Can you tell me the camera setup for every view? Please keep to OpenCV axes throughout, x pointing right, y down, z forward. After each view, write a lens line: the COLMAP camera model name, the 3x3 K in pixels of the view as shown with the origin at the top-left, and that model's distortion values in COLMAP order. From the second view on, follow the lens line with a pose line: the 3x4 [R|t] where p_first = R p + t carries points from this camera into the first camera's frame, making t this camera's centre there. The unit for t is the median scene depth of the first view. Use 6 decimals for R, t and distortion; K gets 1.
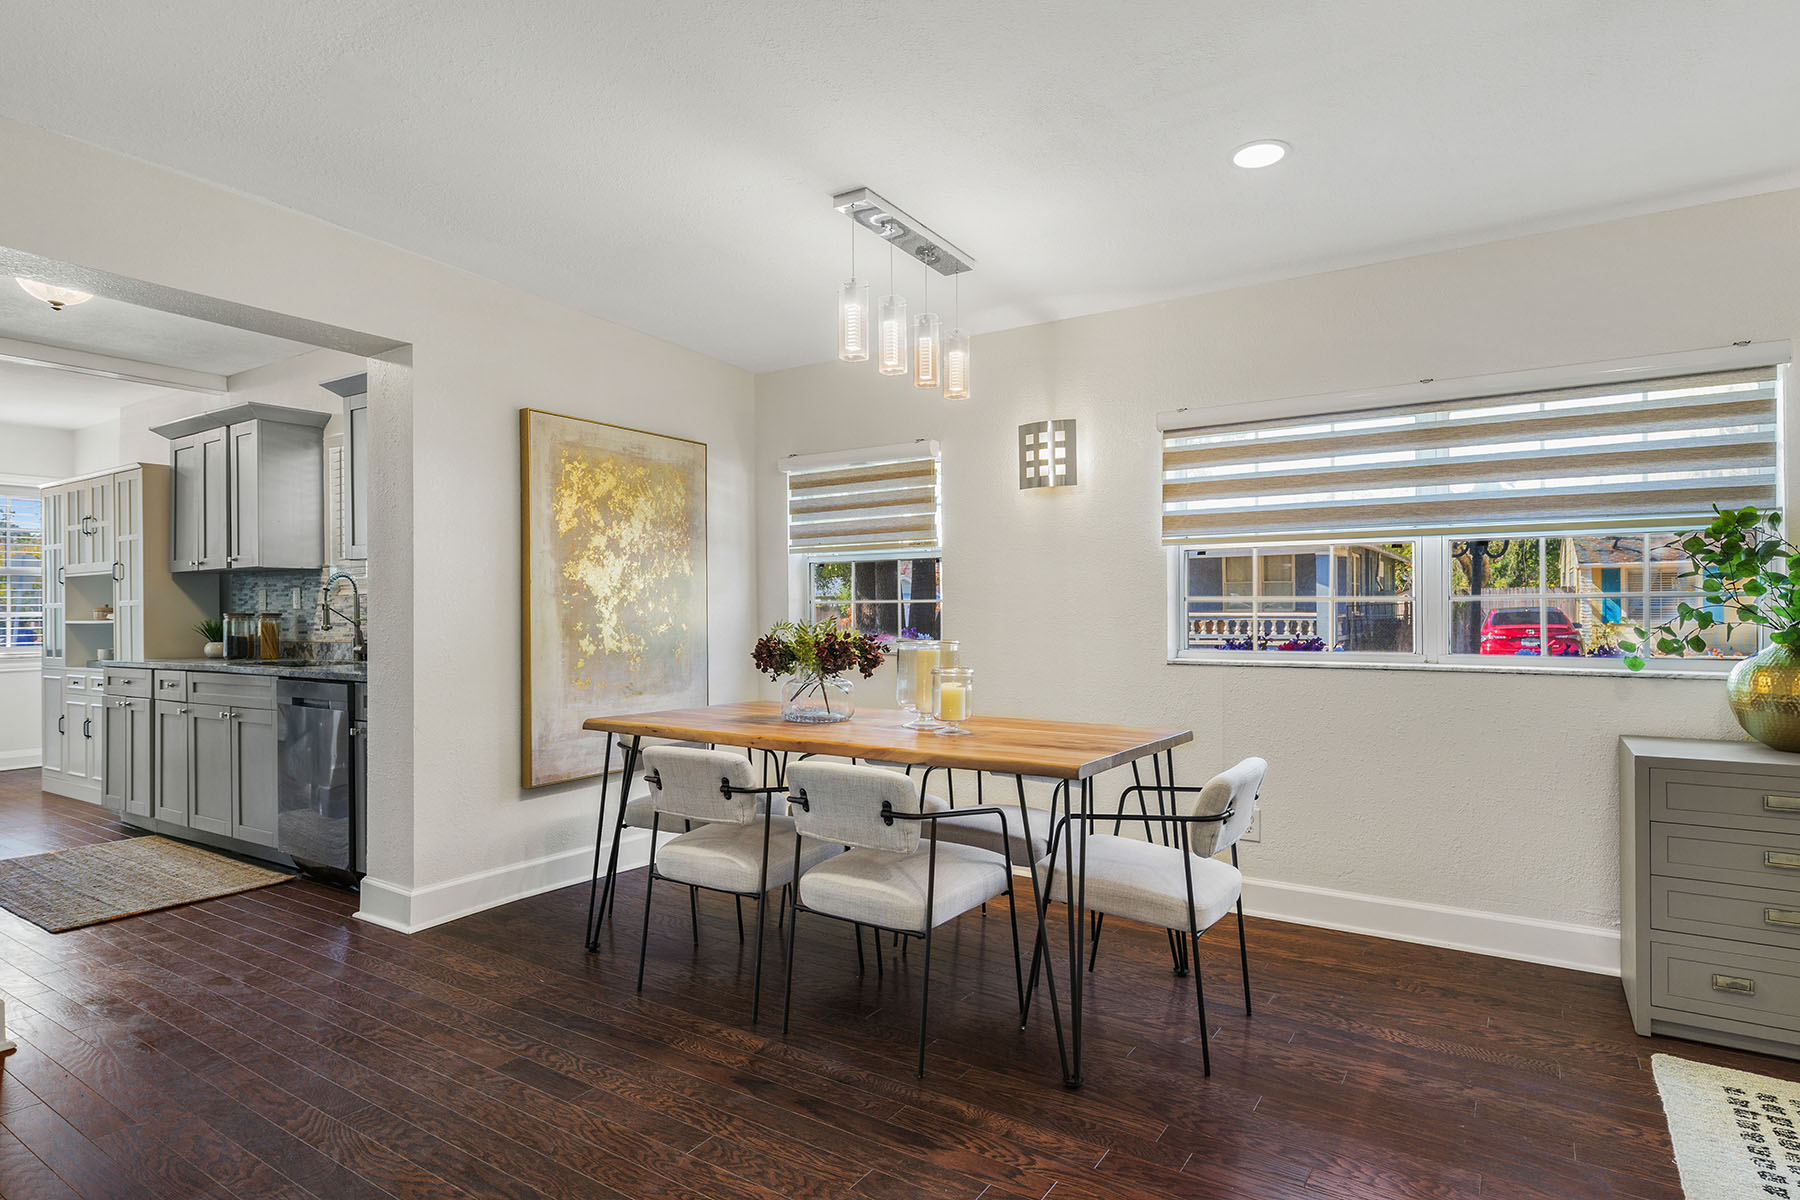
lens RADIAL K [[951.6, 0, 900.0], [0, 951.6, 600.0], [0, 0, 1]] dist [0.000626, 0.000504]
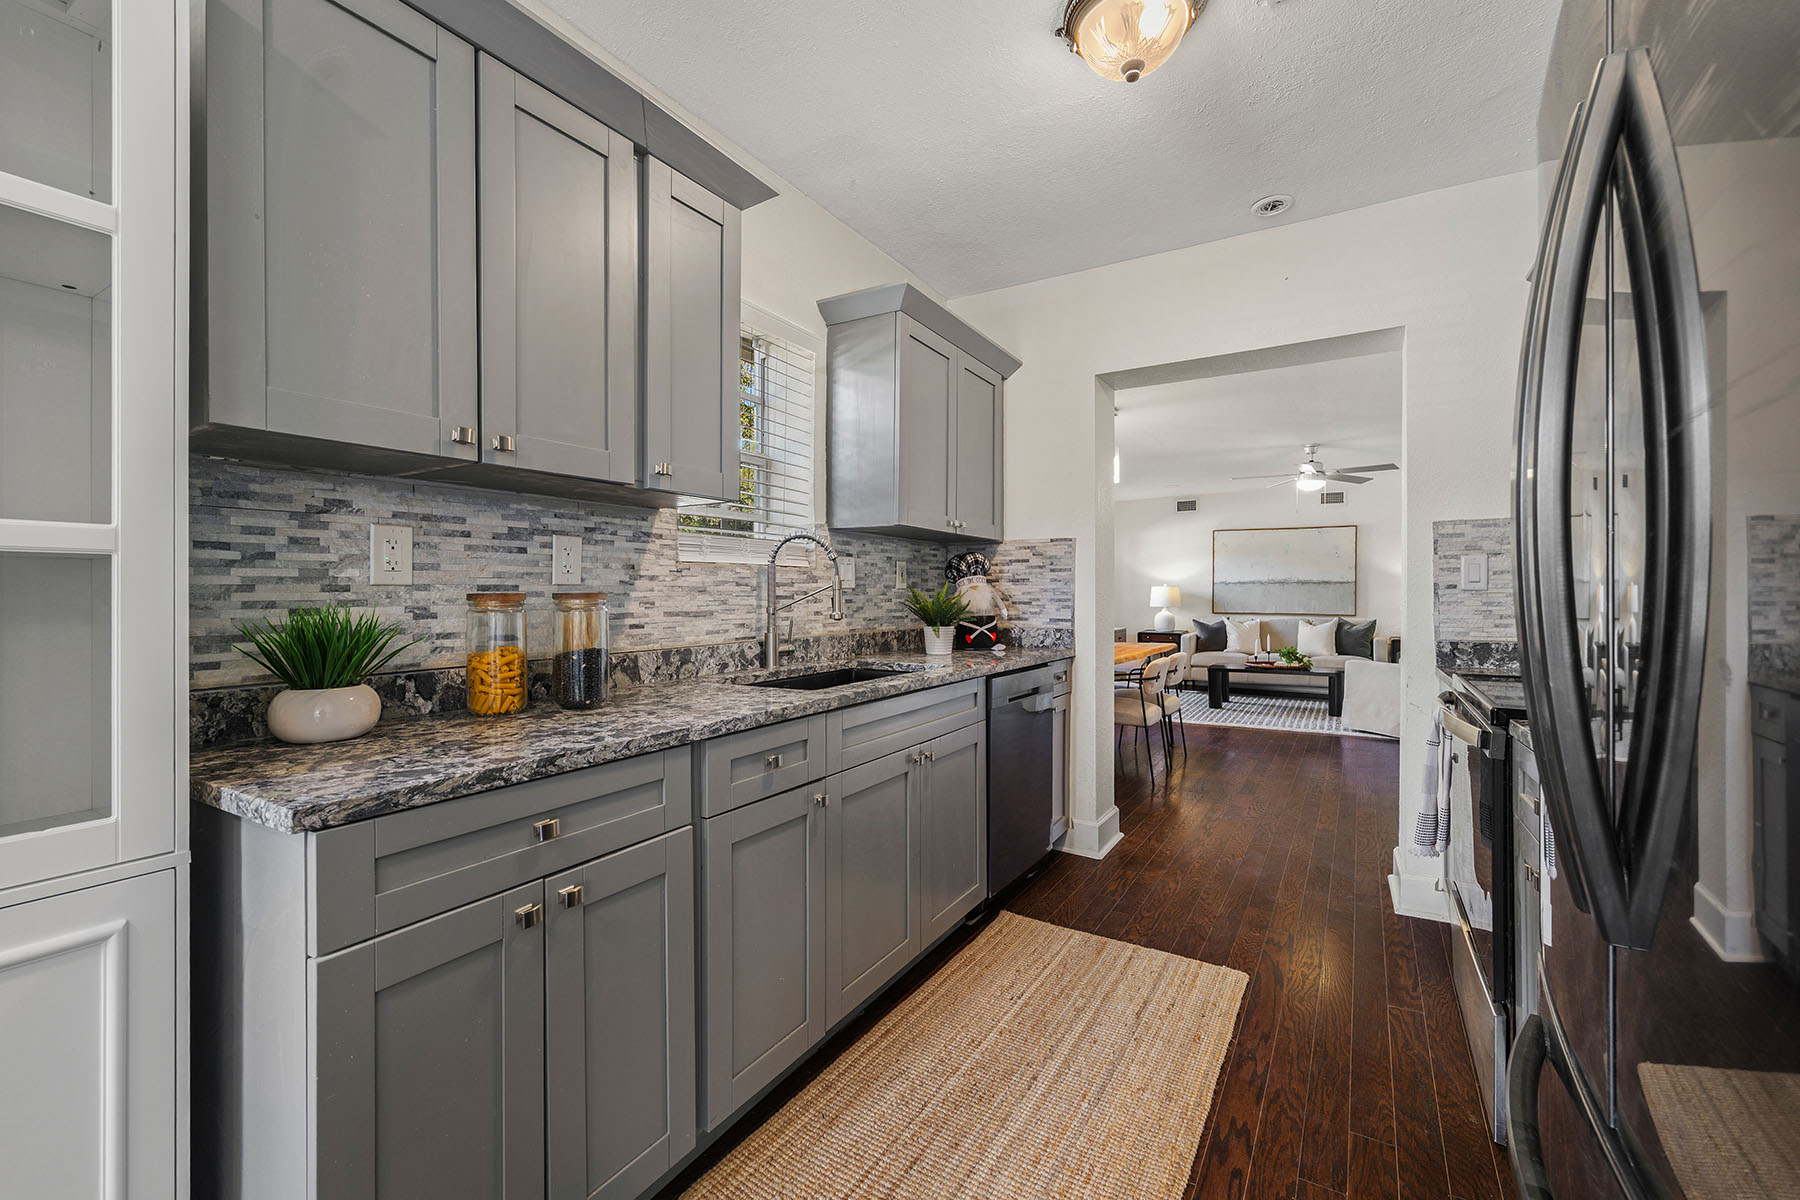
lens RADIAL K [[748.9, 0, 914.9], [0, 748.9, 603.3], [0, 0, 1]] dist [-0.003927, 0.000038]
pose [[-0.033123, -0.006992, 0.999427, -1.928257], [-0.010268, 0.999925, 0.006655, 0.027524], [-0.999399, -0.010041, -0.033192, 1.644584]]
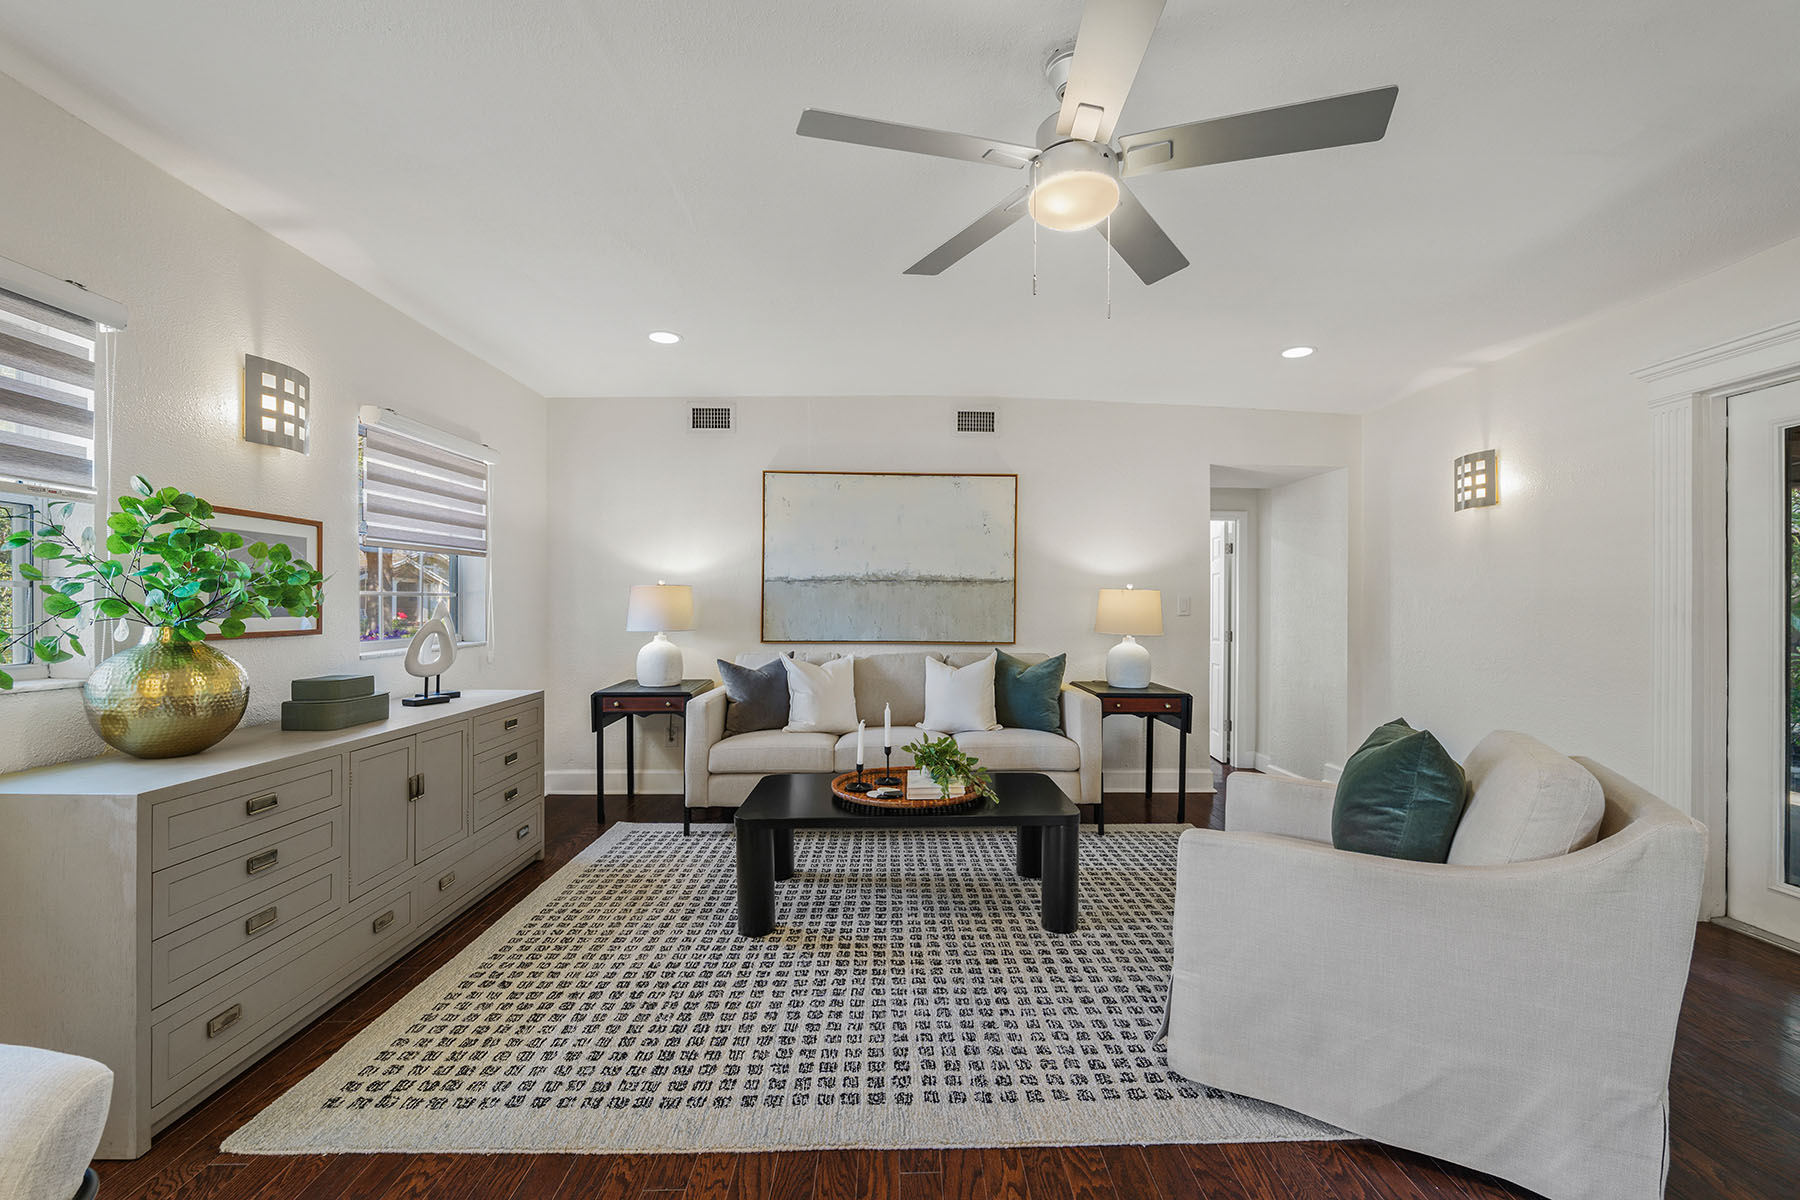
lens RADIAL K [[748.9, 0, 914.9], [0, 748.9, 603.3], [0, 0, 1]] dist [-0.003927, 0.000038]
pose [[-0.558533, 0.002973, 0.829477, -0.068527], [-0.009607, 0.999903, -0.010053, 0.009524], [-0.829427, -0.013584, -0.558450, 0.792789]]
